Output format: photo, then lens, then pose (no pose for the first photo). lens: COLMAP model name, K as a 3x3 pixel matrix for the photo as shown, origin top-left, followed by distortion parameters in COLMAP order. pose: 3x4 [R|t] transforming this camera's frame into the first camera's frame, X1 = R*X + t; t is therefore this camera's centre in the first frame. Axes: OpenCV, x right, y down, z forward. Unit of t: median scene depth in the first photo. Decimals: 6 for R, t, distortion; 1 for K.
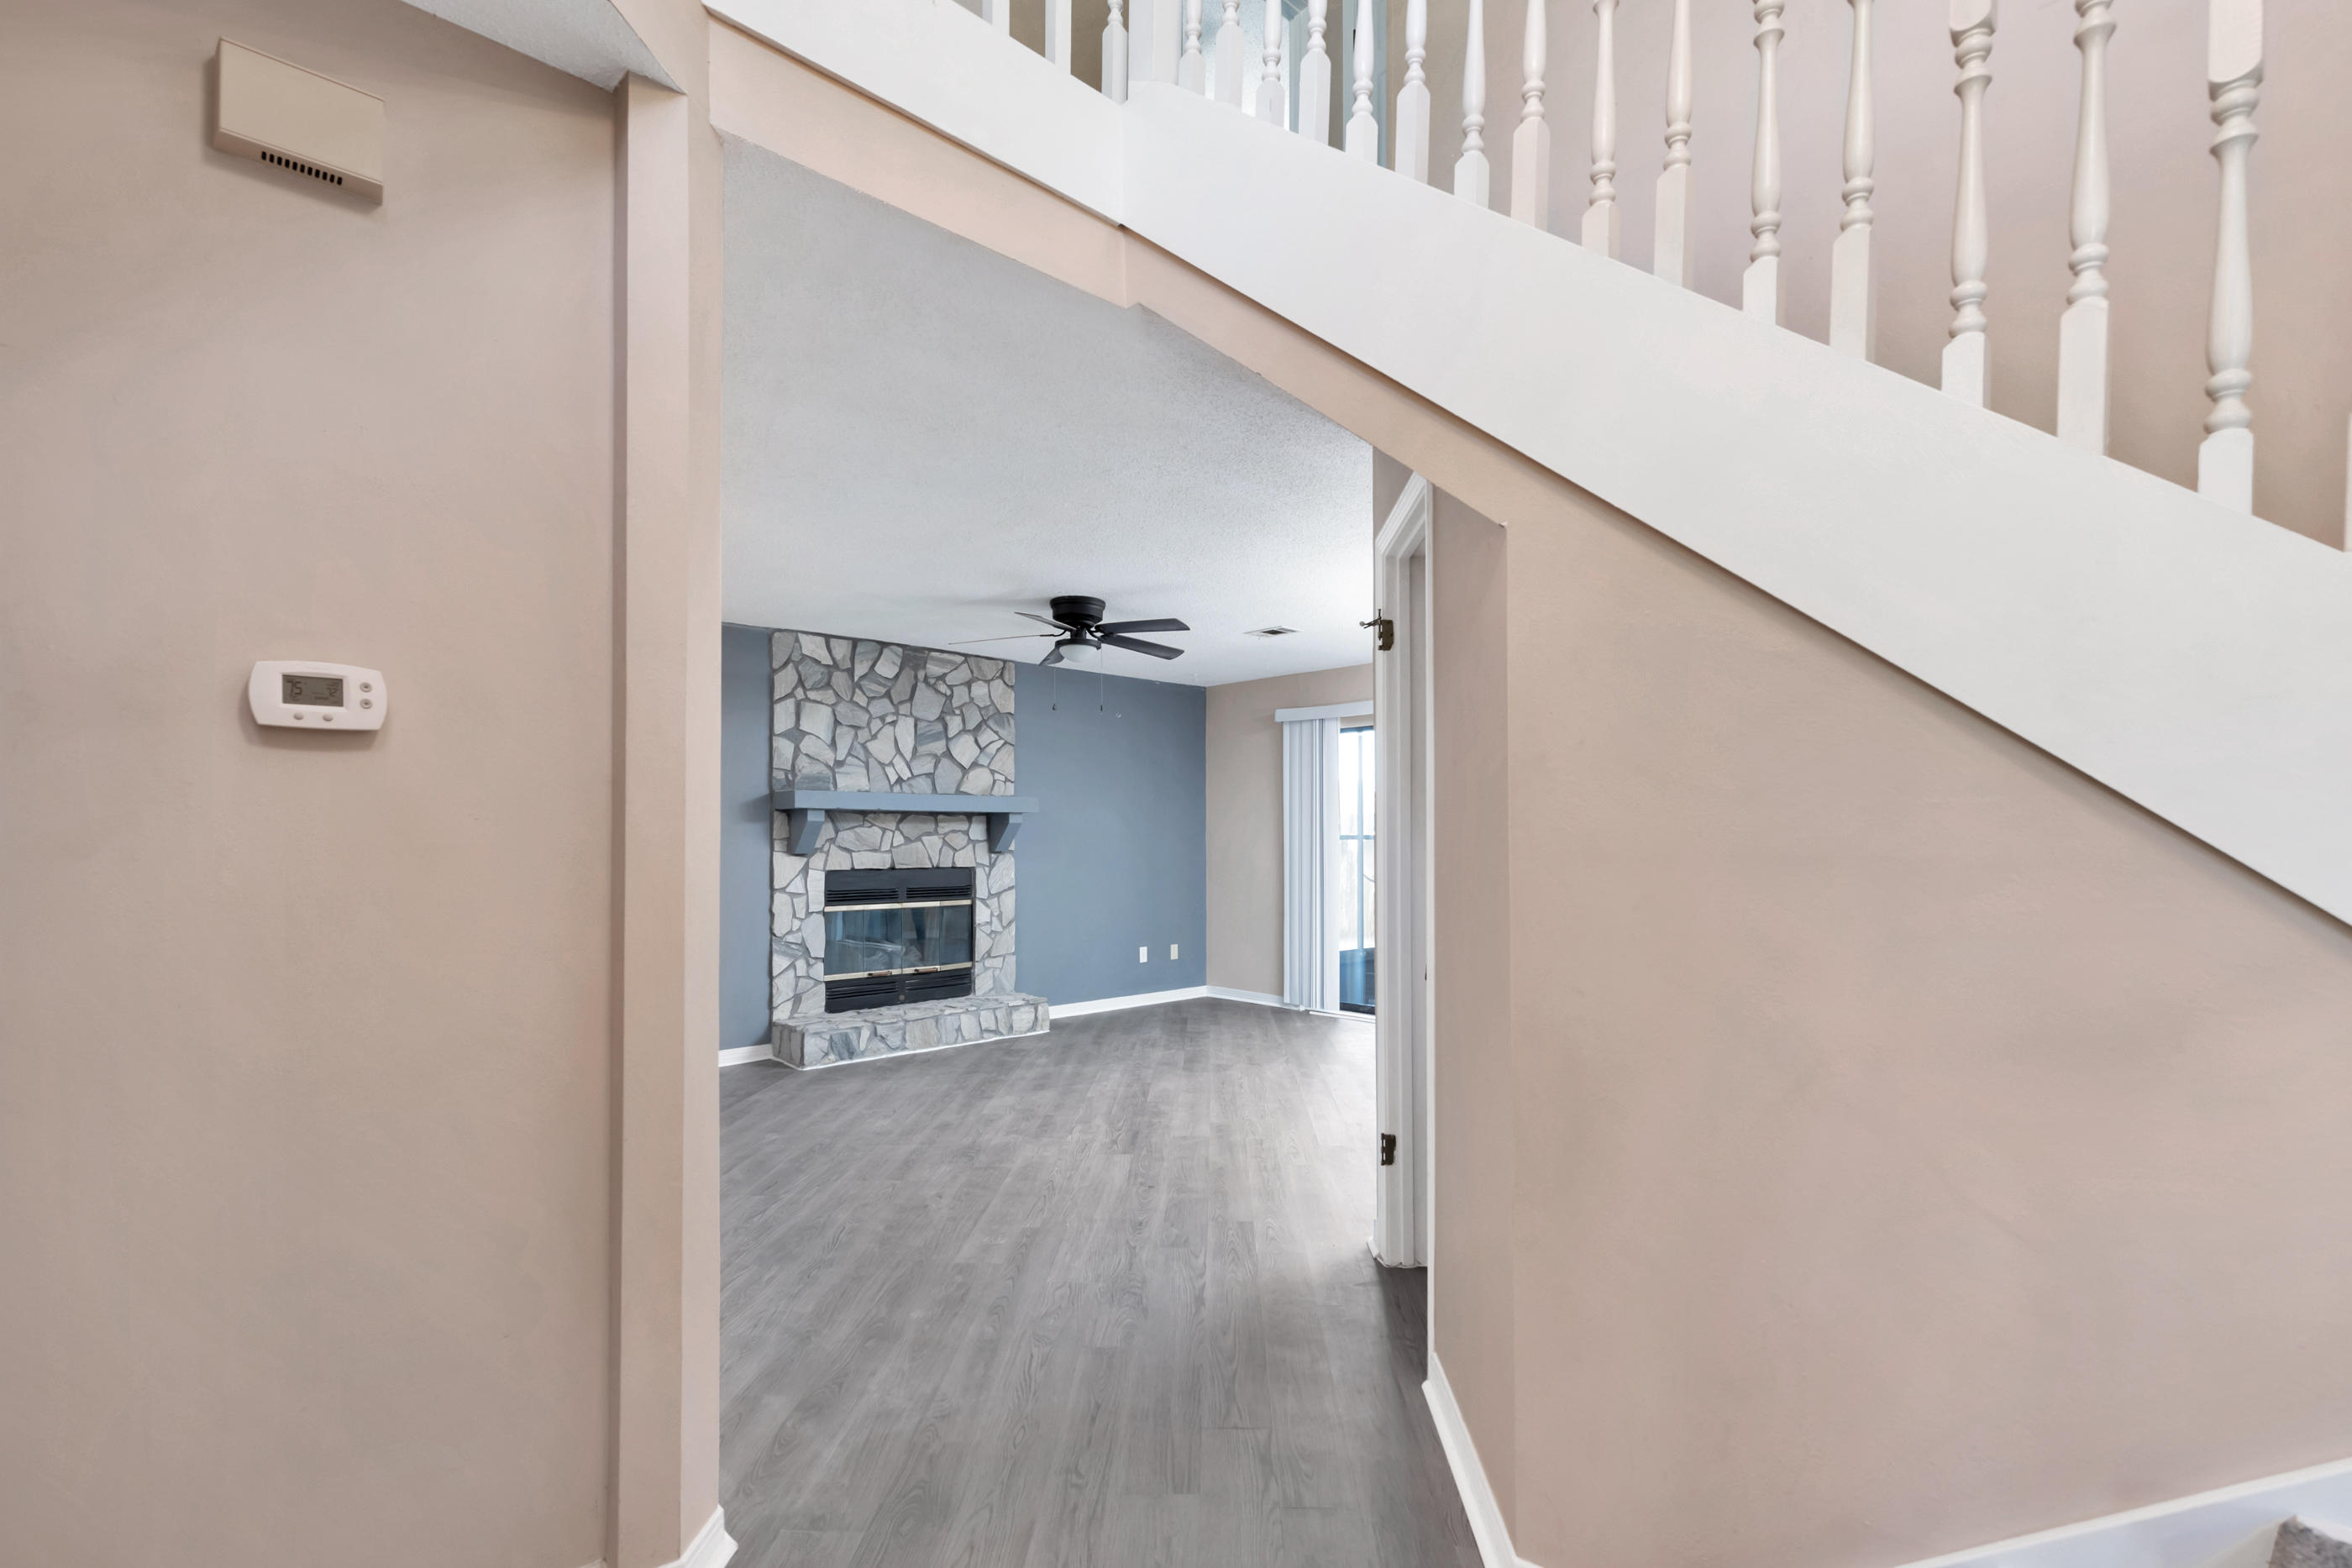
lens RADIAL K [[1038.2, 0, 1187.1], [0, 1038.2, 845.0], [0, 0, 1]] dist [0.002950, -0.002333]
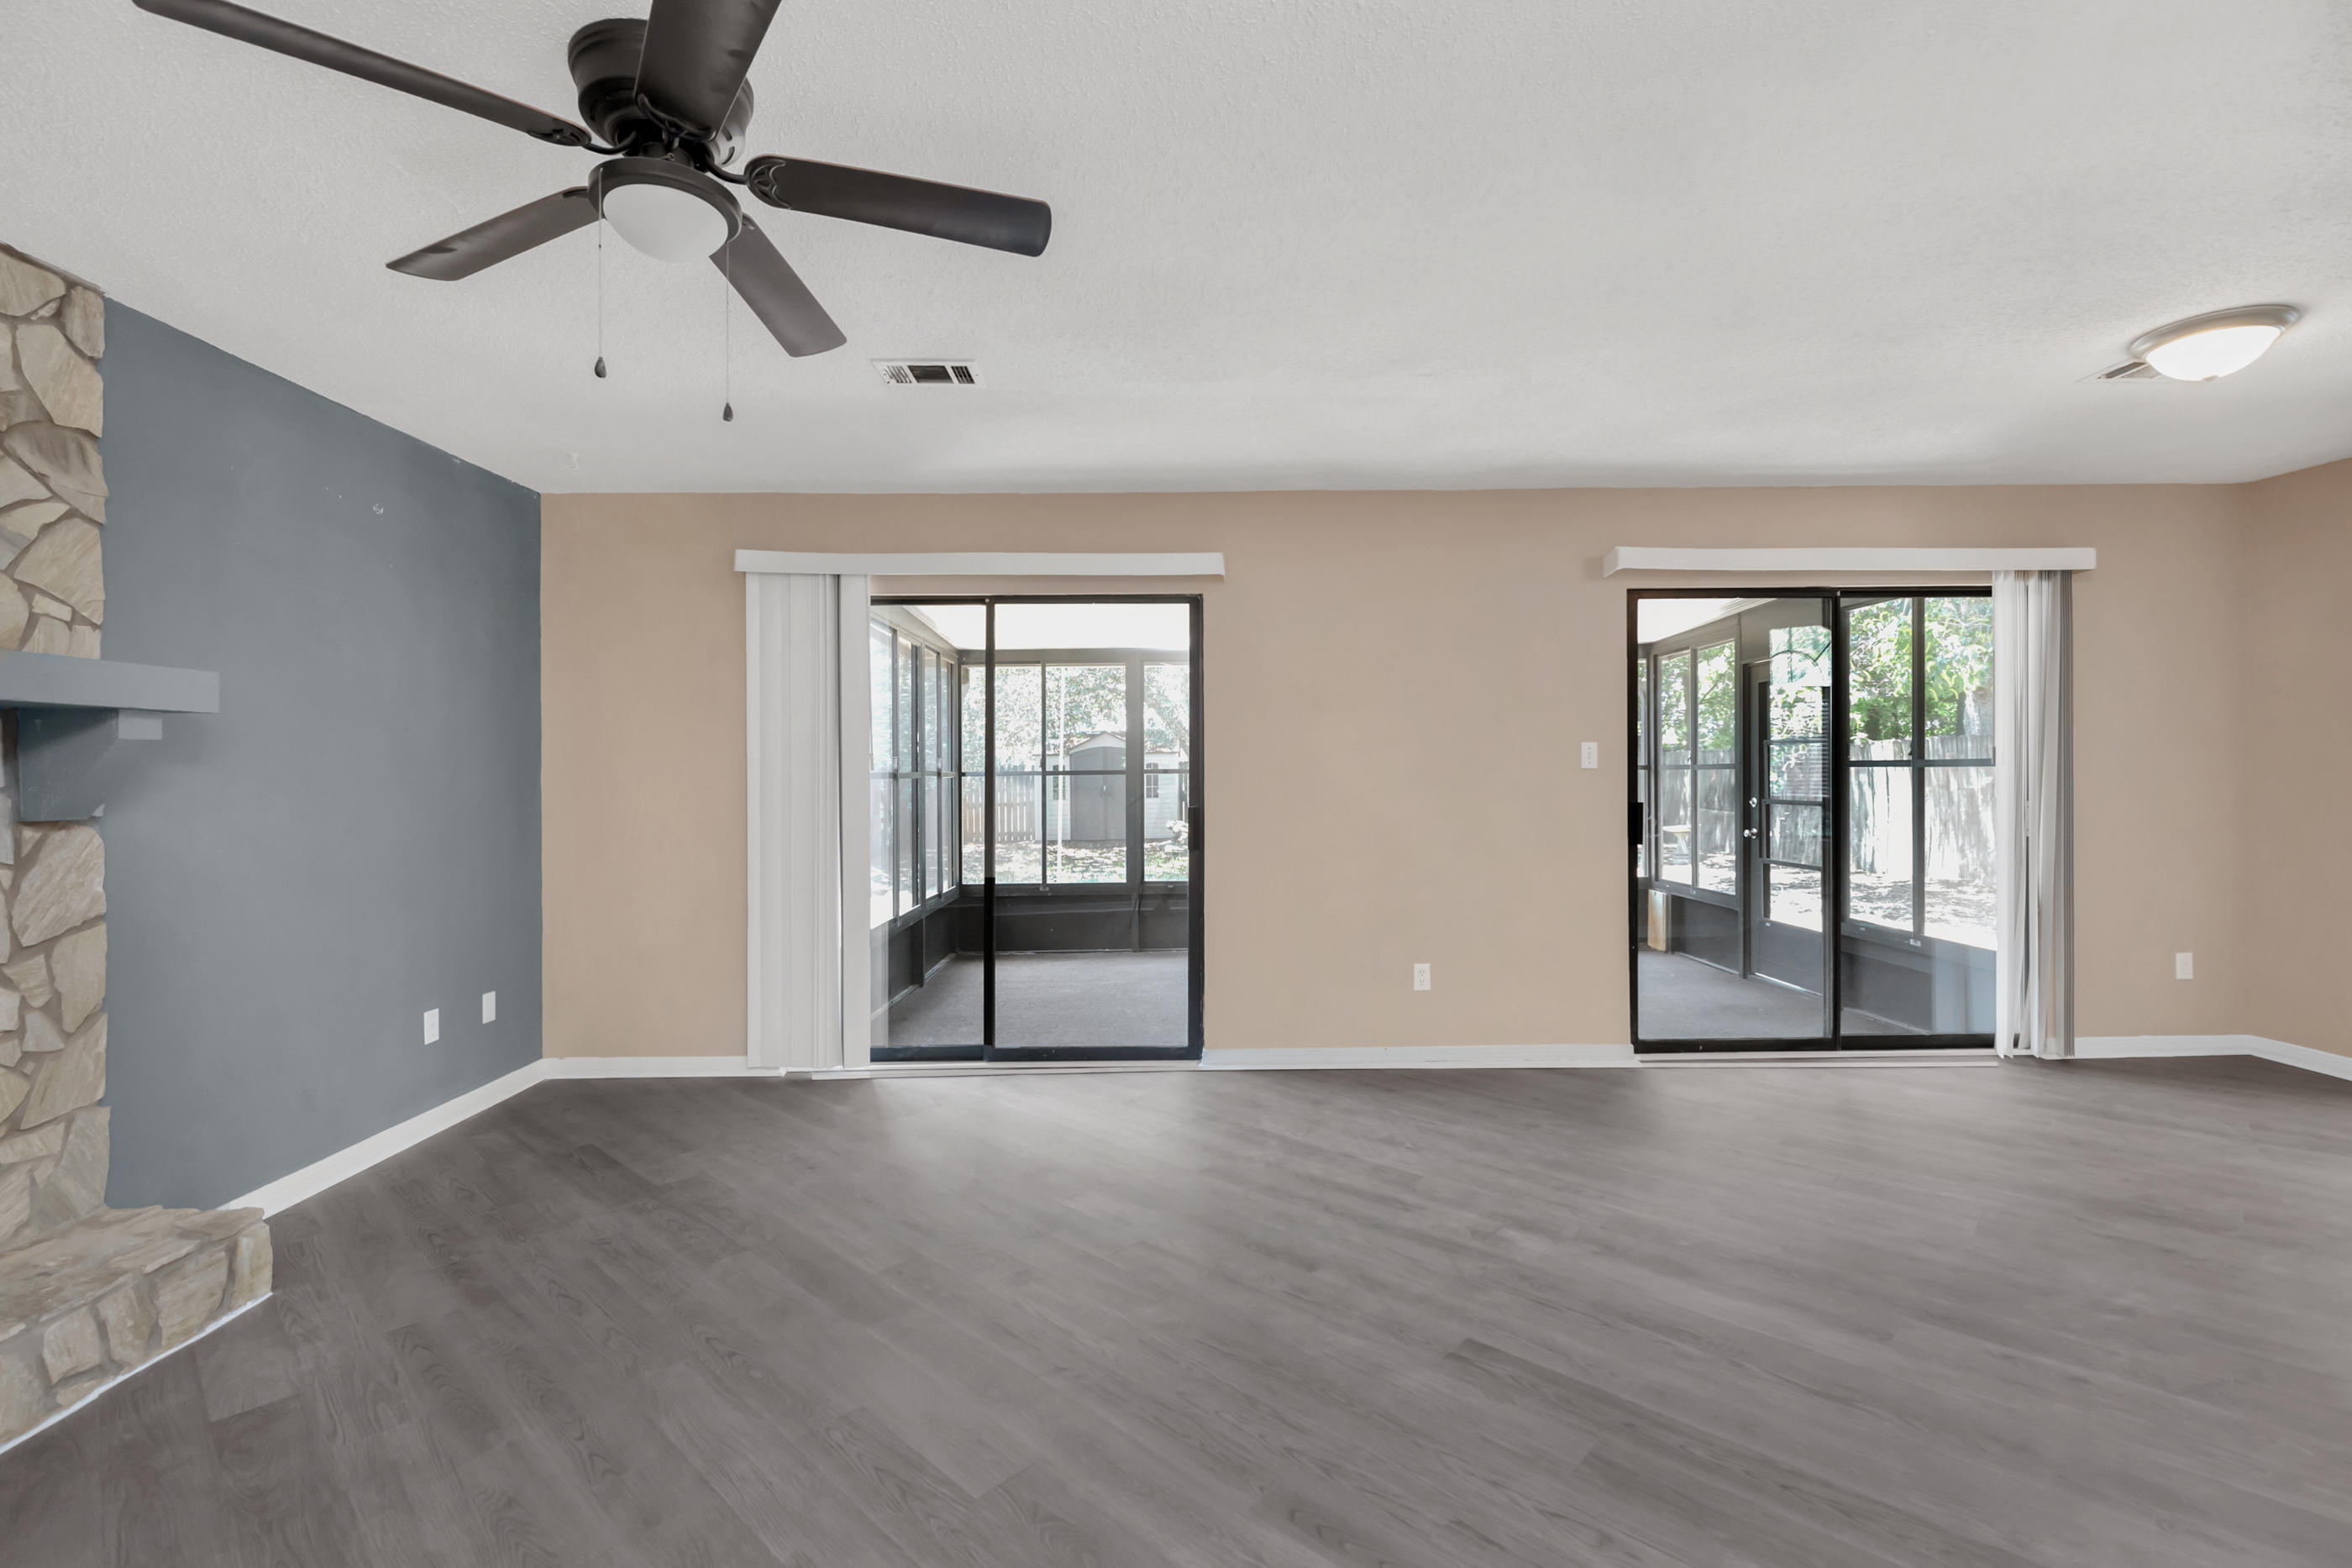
lens RADIAL K [[1038.2, 0, 1171.2], [0, 1038.2, 775.8], [0, 0, 1]] dist [0.002950, -0.002333]
pose [[0.679191, -0.005079, 0.733944, -0.191395], [0.011412, 0.999928, -0.003640, -0.003503], [-0.733873, 0.010848, 0.679200, 0.515736]]
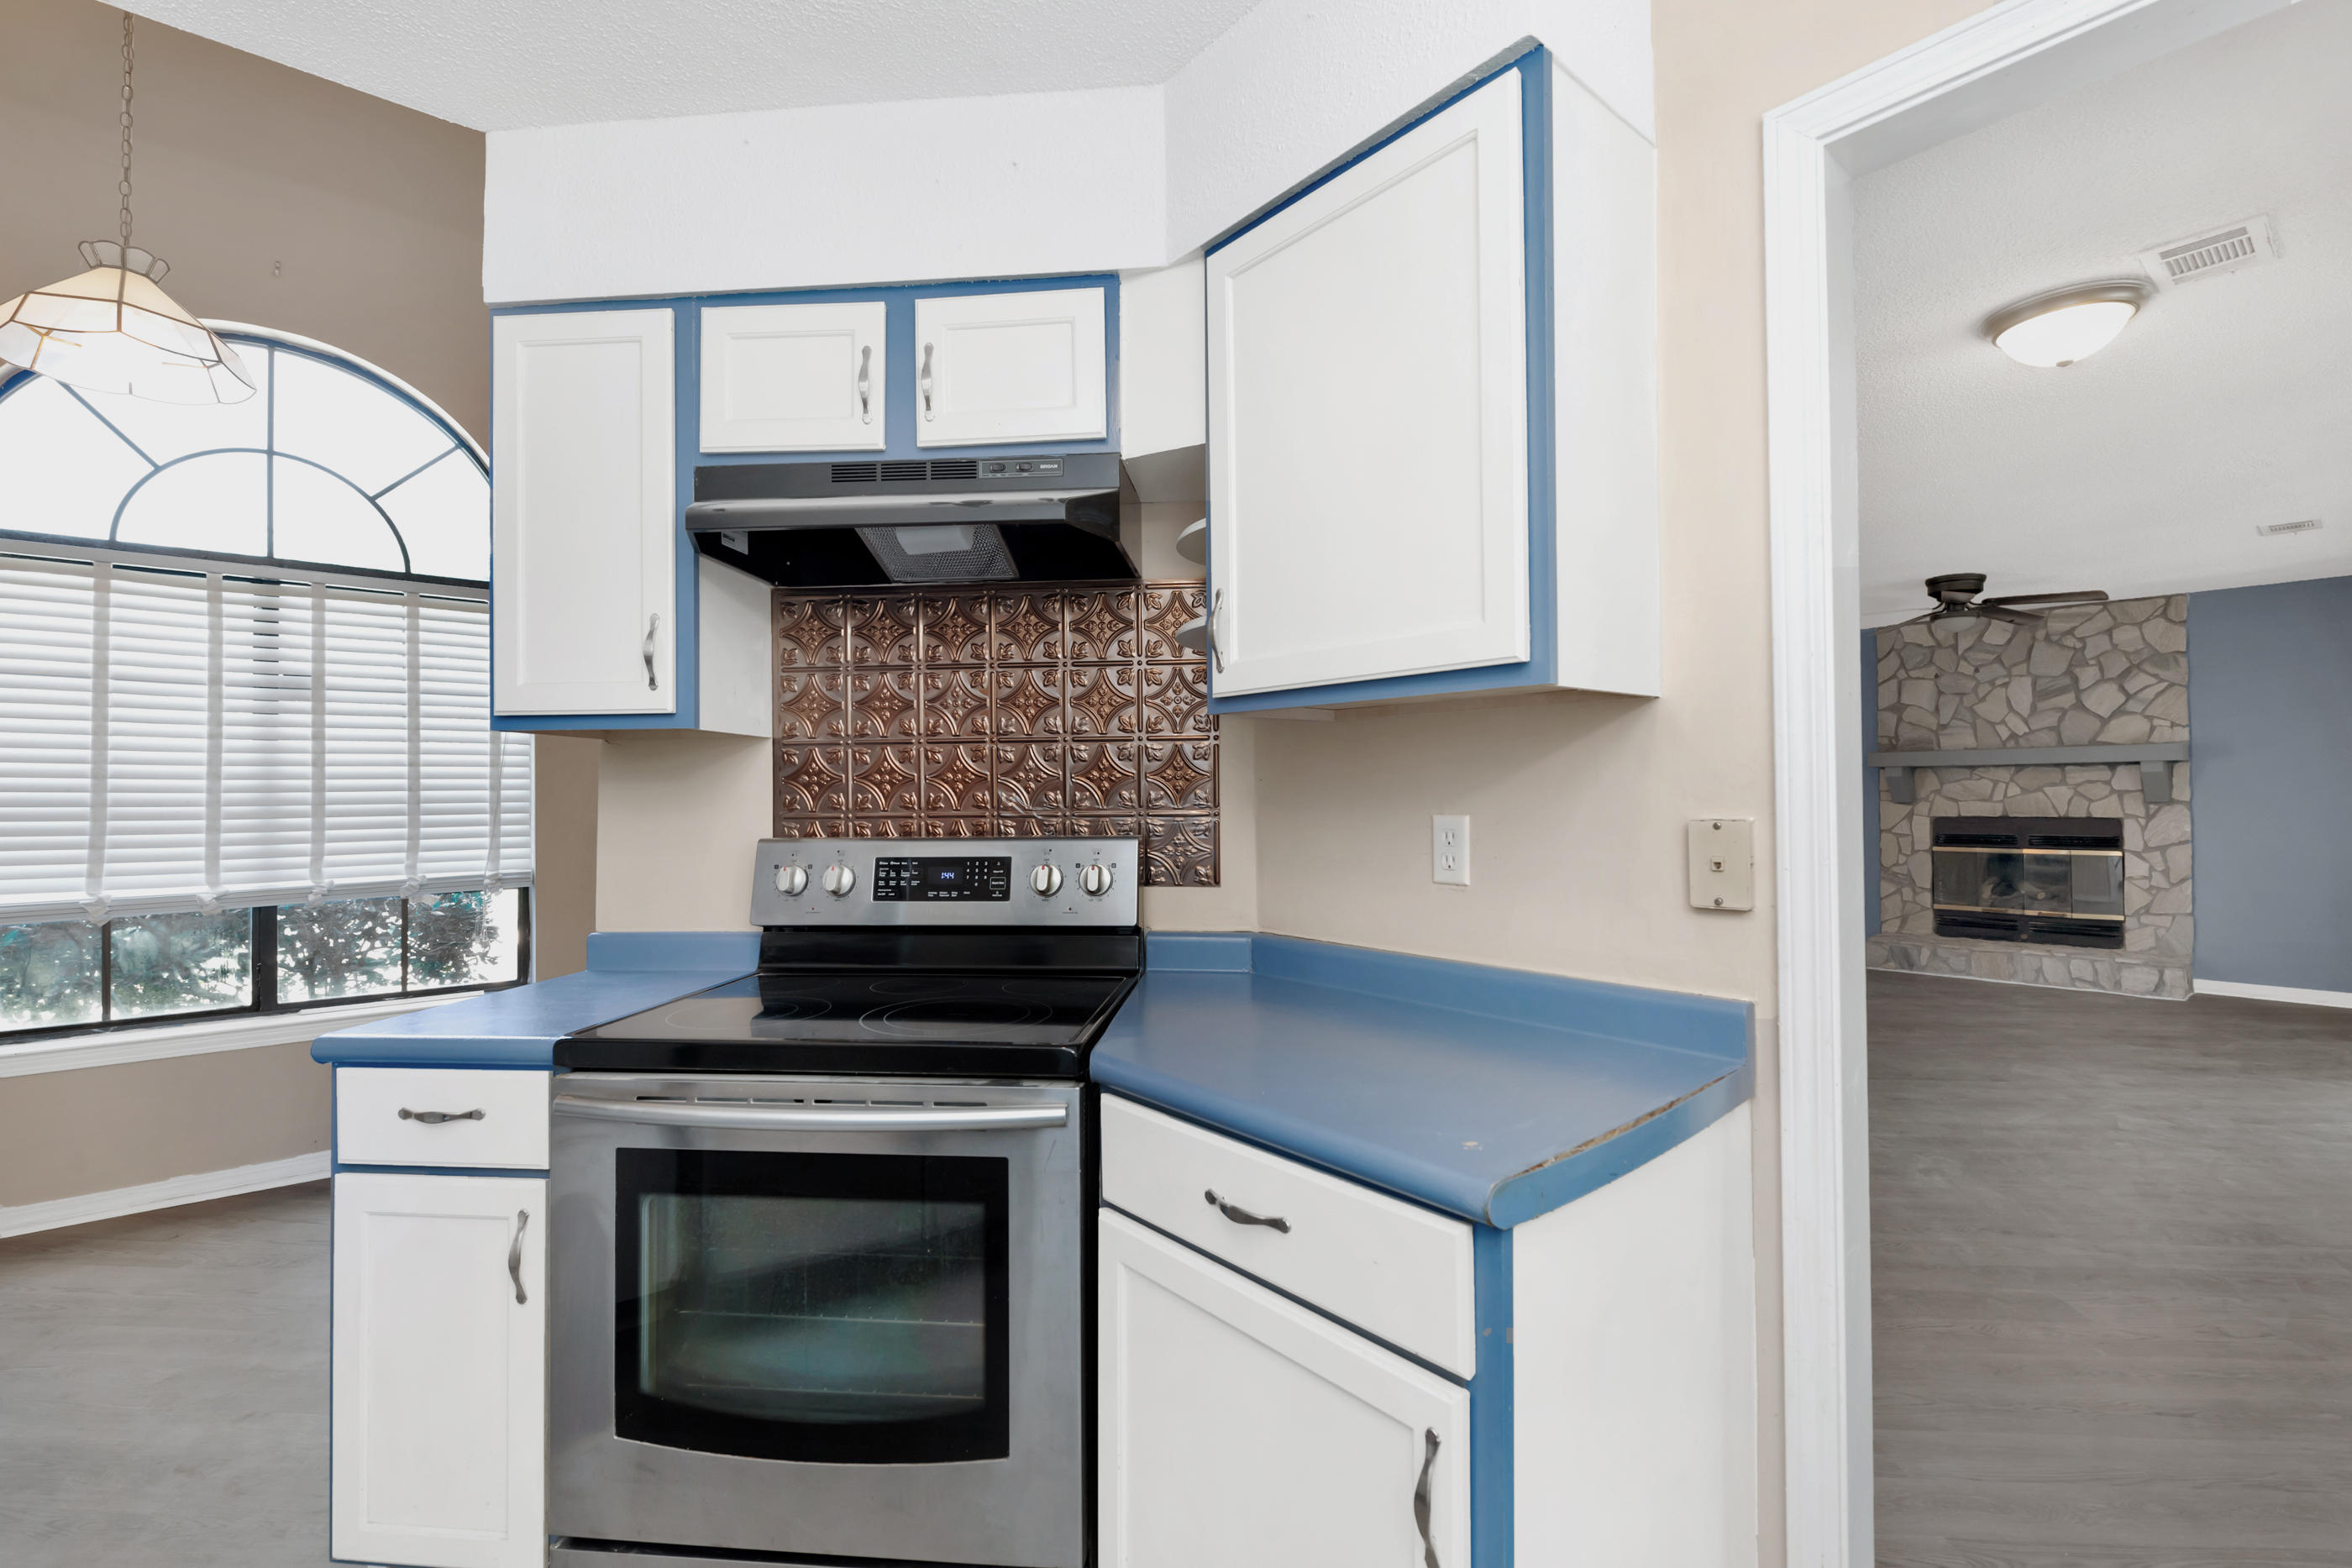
lens RADIAL K [[1038.2, 0, 1168.7], [0, 1038.2, 794.9], [0, 0, 1]] dist [0.002950, -0.002333]
pose [[-0.055608, 0.000399, -0.998453, 0.844235], [0.002428, 0.999997, 0.000264, -0.002852], [0.998450, -0.002409, -0.055609, 0.170321]]
